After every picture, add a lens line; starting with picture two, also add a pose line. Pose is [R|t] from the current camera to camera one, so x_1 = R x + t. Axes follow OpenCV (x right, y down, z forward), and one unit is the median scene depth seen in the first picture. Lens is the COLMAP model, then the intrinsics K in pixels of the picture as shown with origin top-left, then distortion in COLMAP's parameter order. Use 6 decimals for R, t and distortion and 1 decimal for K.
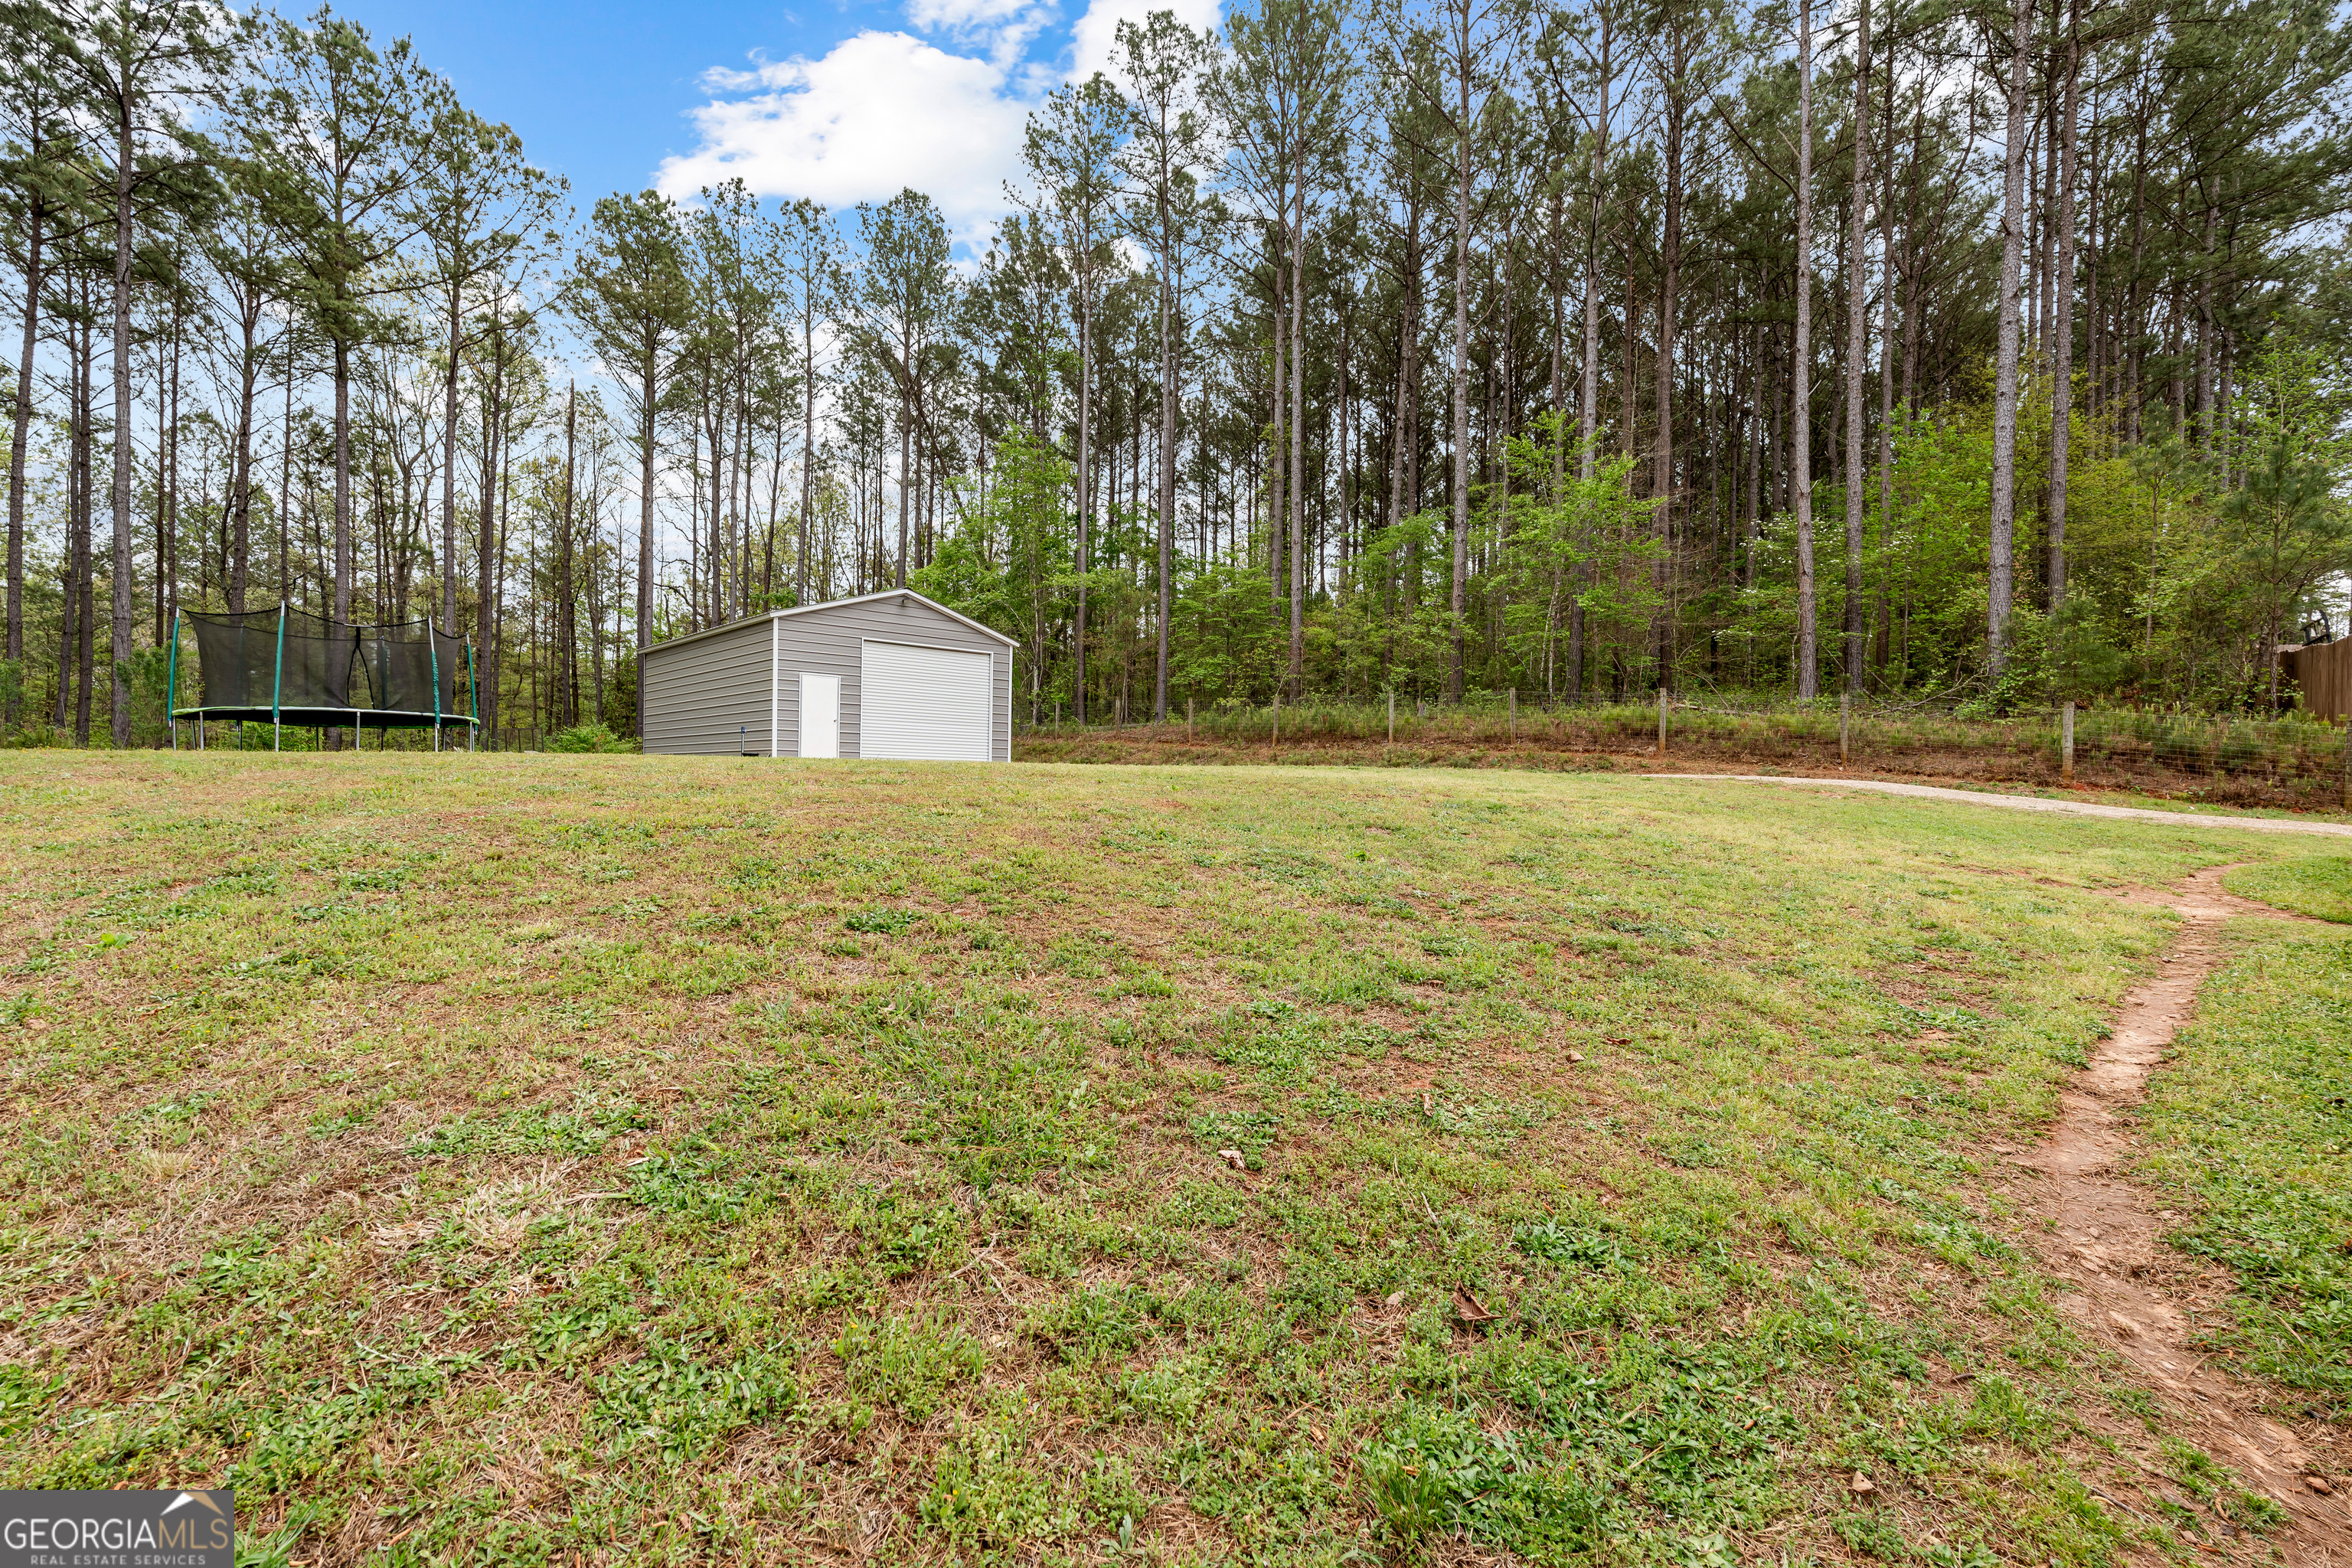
lens RADIAL K [[1022.9, 0, 1176.0], [0, 1022.9, 784.0], [0, 0, 1]] dist [-0.006865, 0.001317]
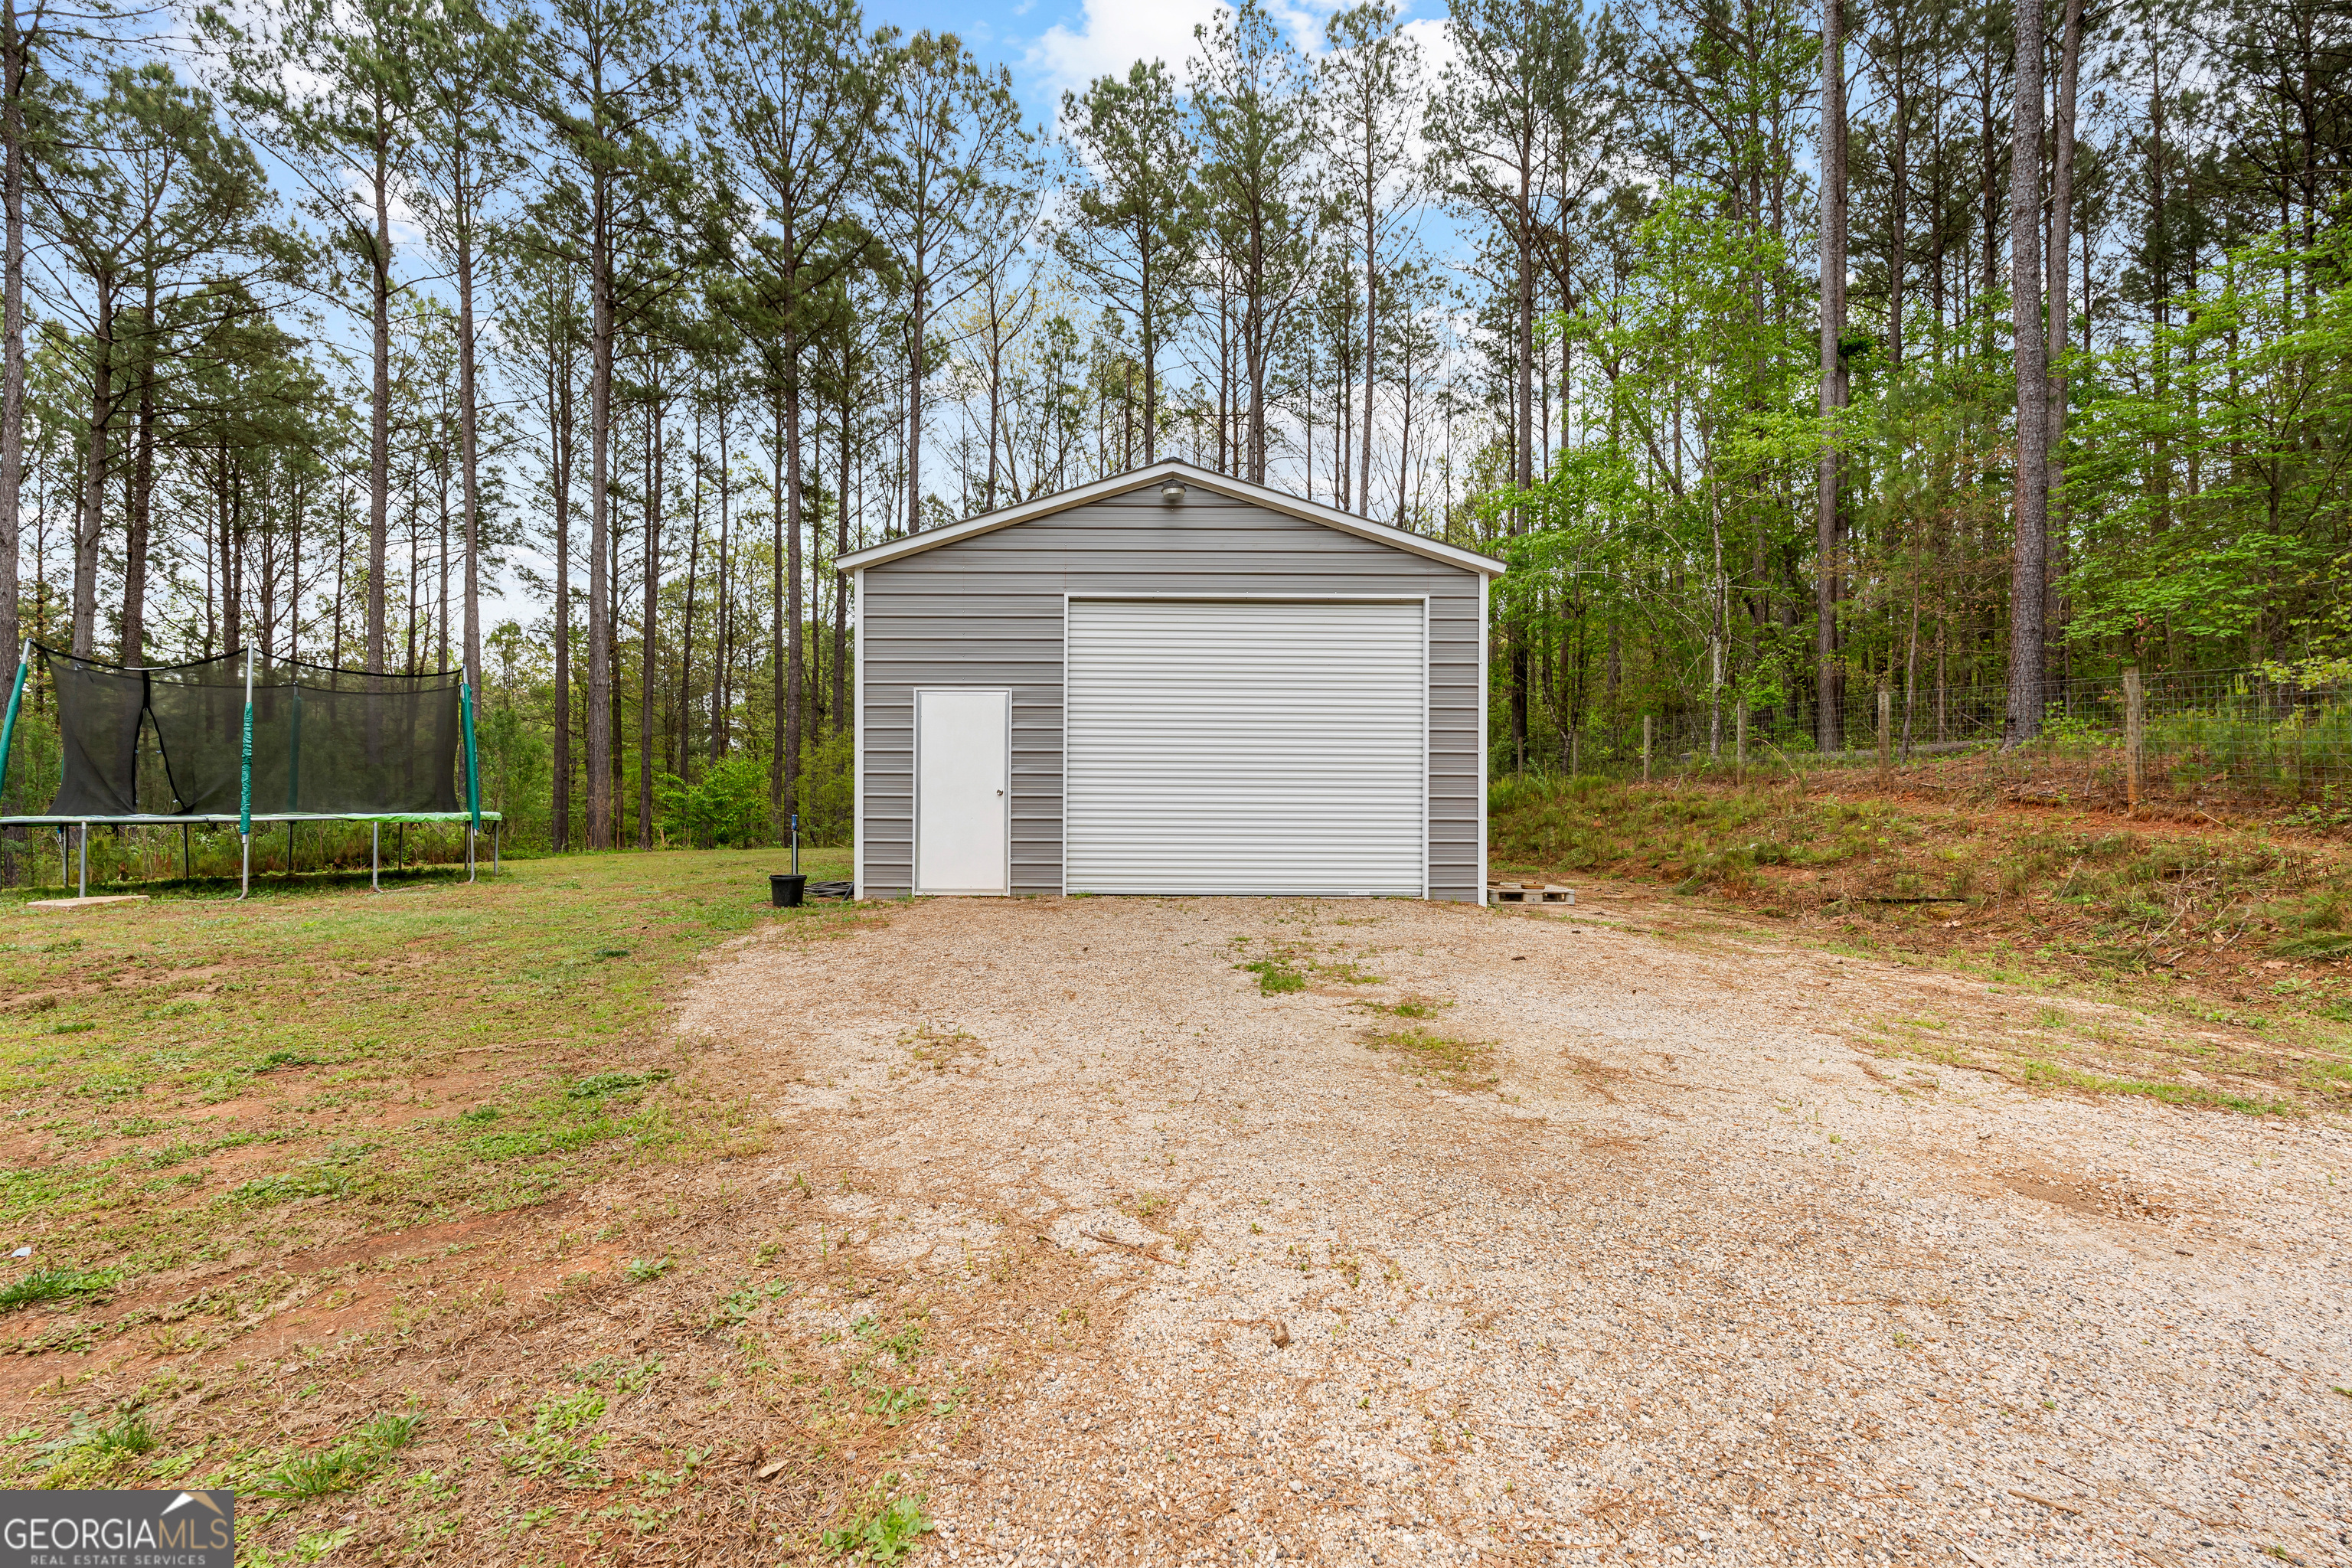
lens RADIAL K [[1022.9, 0, 1176.0], [0, 1022.9, 784.0], [0, 0, 1]] dist [-0.006865, 0.001317]
pose [[0.735854, -0.014917, -0.676976, 0.009049], [0.006264, 0.999865, -0.015223, -0.052239], [0.677112, 0.006961, 0.735847, 0.647976]]
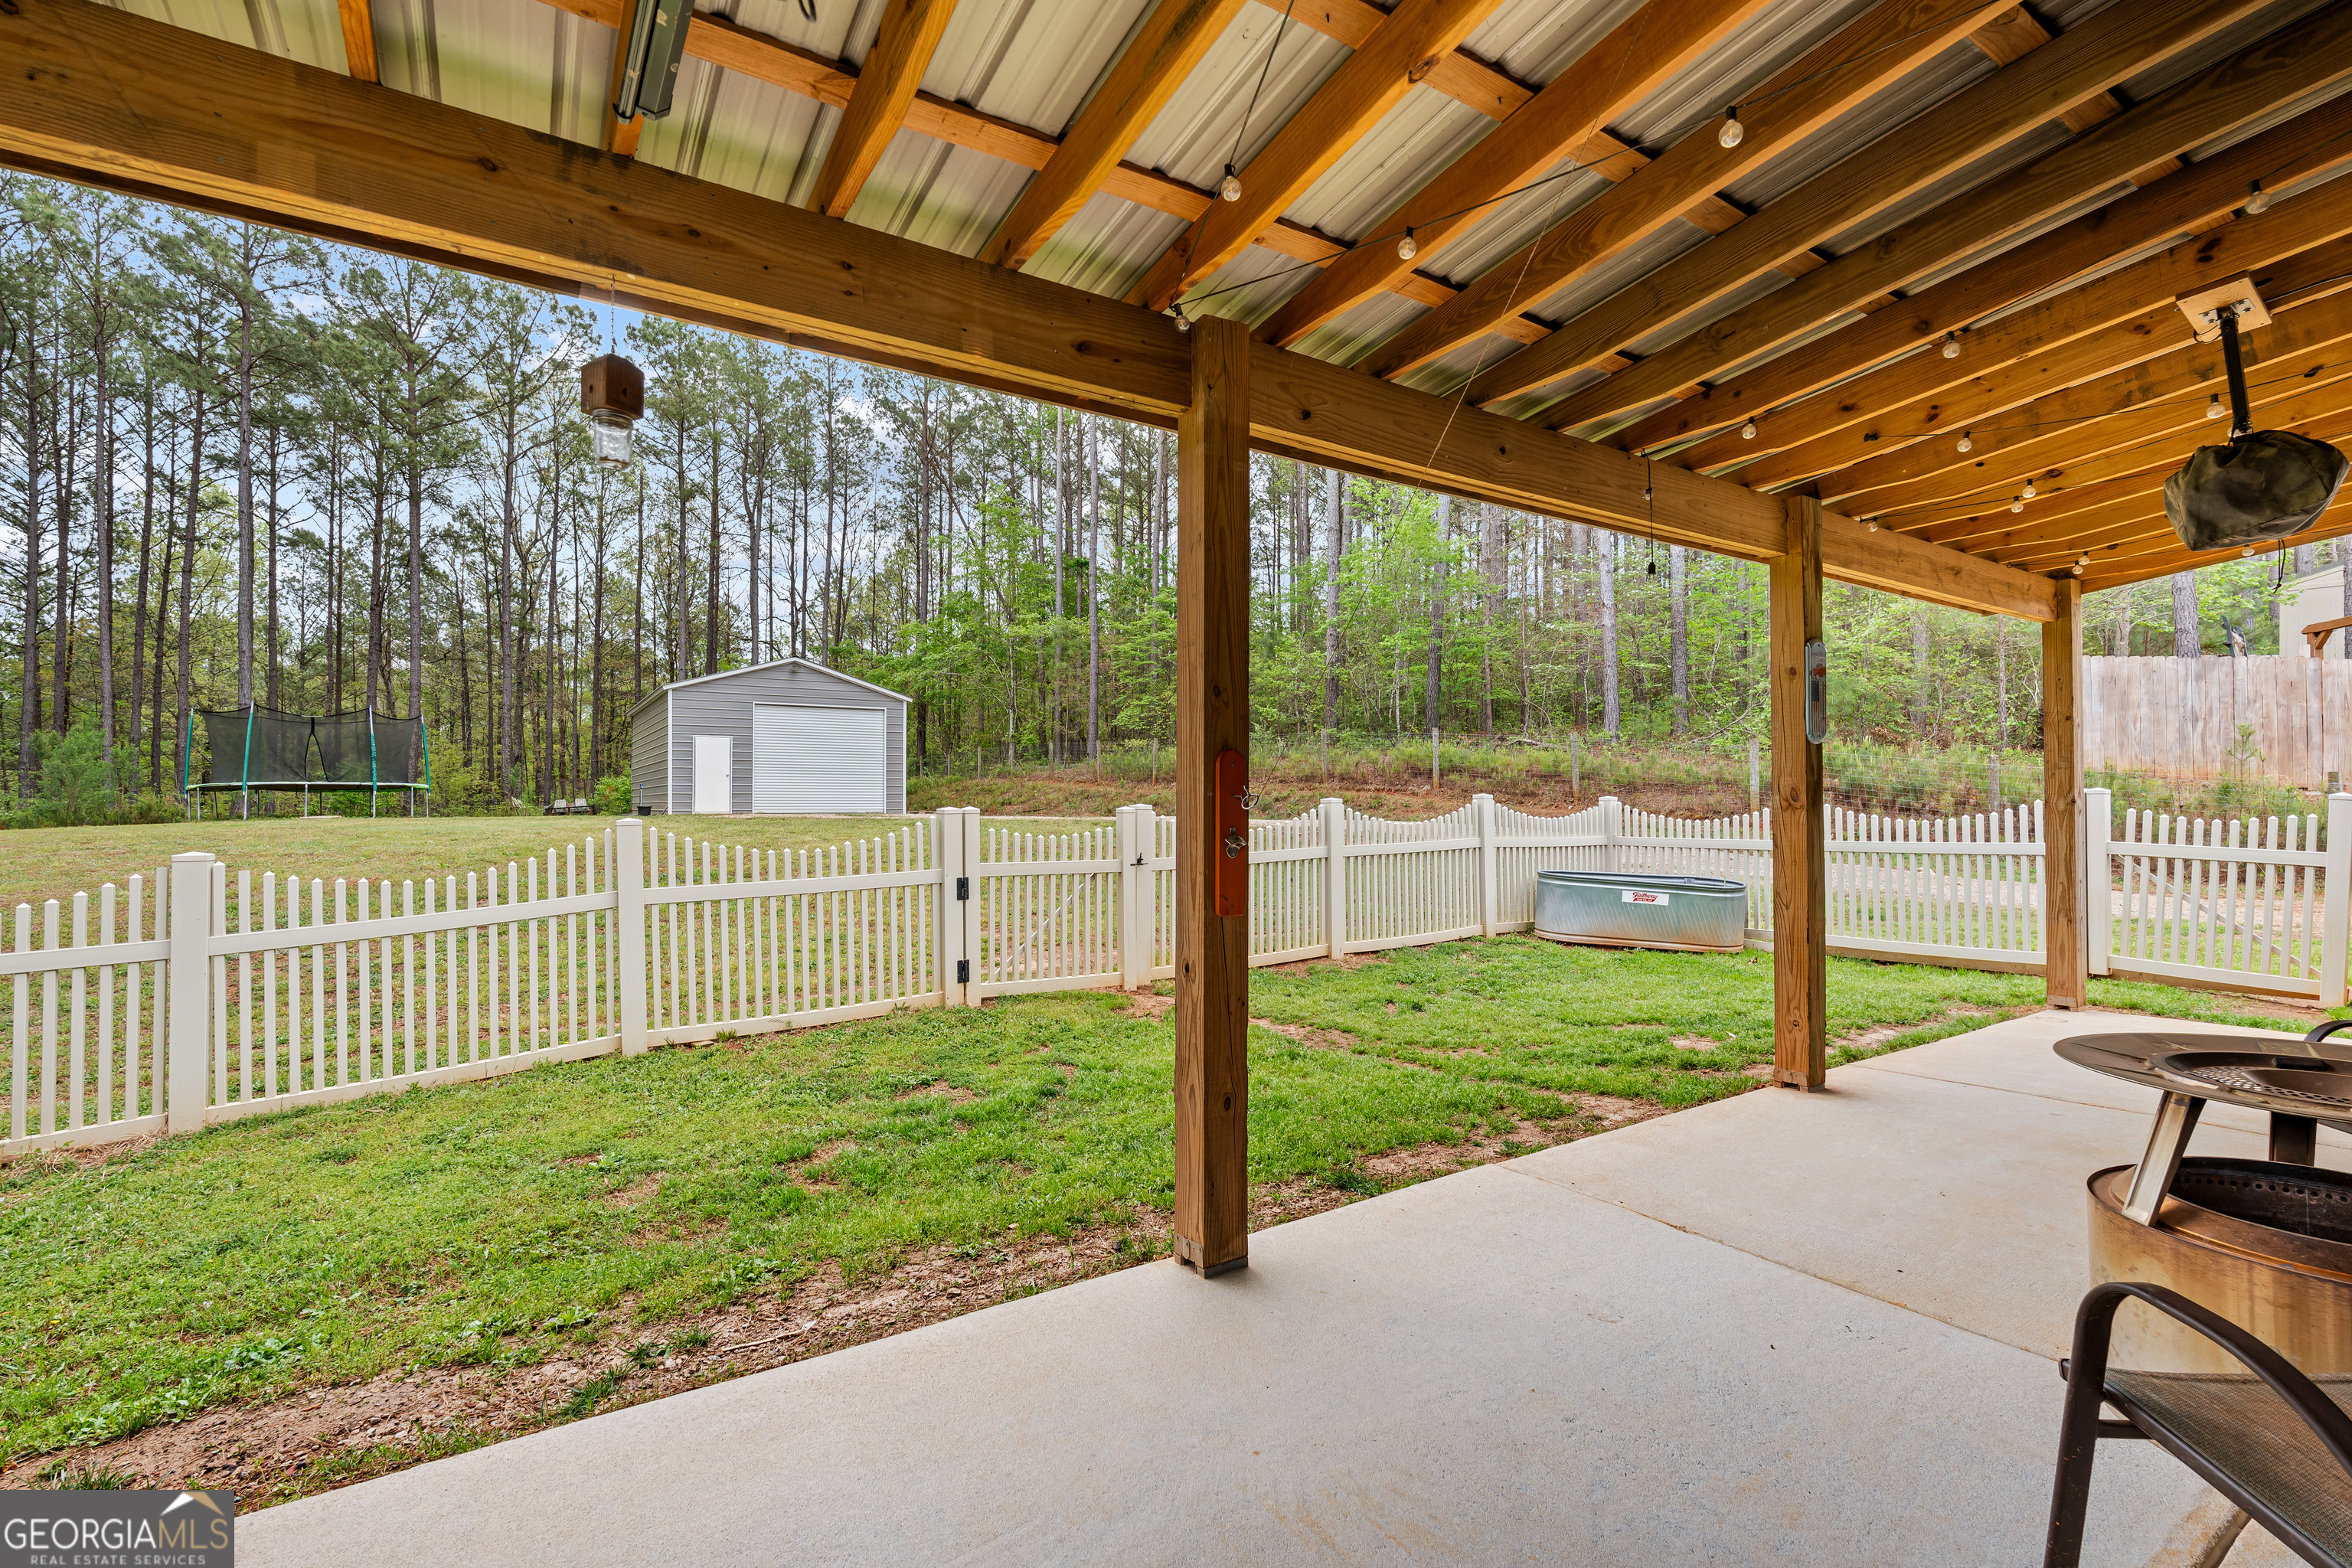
lens RADIAL K [[1022.9, 0, 1176.0], [0, 1022.9, 784.0], [0, 0, 1]] dist [-0.006865, 0.001317]
pose [[0.982879, -0.021341, -0.183012, 0.329526], [0.018215, 0.999658, -0.018748, -0.019549], [0.183350, 0.015094, 0.982932, -0.034250]]
